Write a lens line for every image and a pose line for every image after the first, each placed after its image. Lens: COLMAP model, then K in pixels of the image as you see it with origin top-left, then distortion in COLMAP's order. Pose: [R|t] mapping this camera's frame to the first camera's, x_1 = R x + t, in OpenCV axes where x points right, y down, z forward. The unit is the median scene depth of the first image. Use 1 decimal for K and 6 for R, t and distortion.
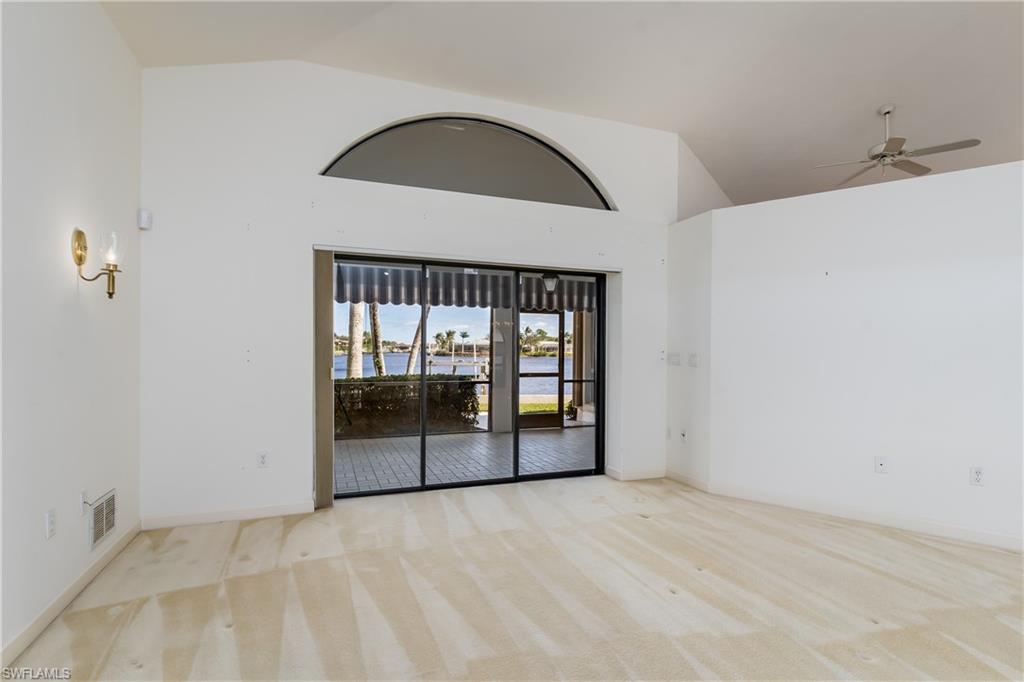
lens RADIAL K [[500.6, 0, 520.6], [0, 500.6, 348.8], [0, 0, 1]] dist [0.000752, 0.000560]
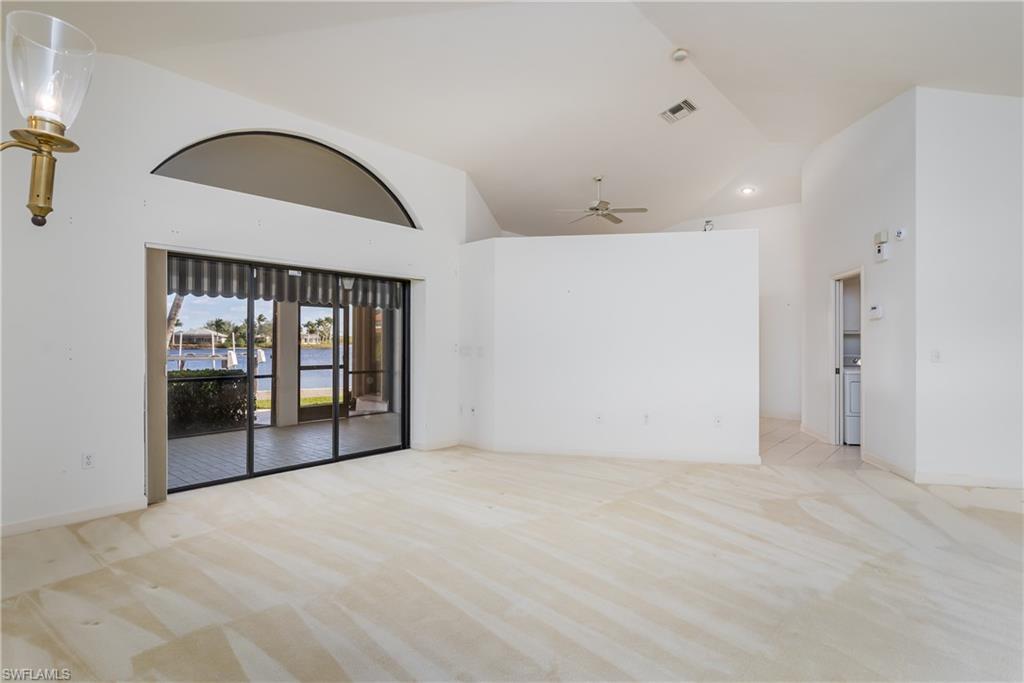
lens RADIAL K [[500.6, 0, 537.0], [0, 500.6, 334.7], [0, 0, 1]] dist [0.000752, 0.000560]
pose [[0.867838, 0.003572, 0.496835, -0.165281], [0.000986, 0.999960, -0.008911, -0.009318], [-0.496847, 0.008224, 0.867799, -0.190730]]
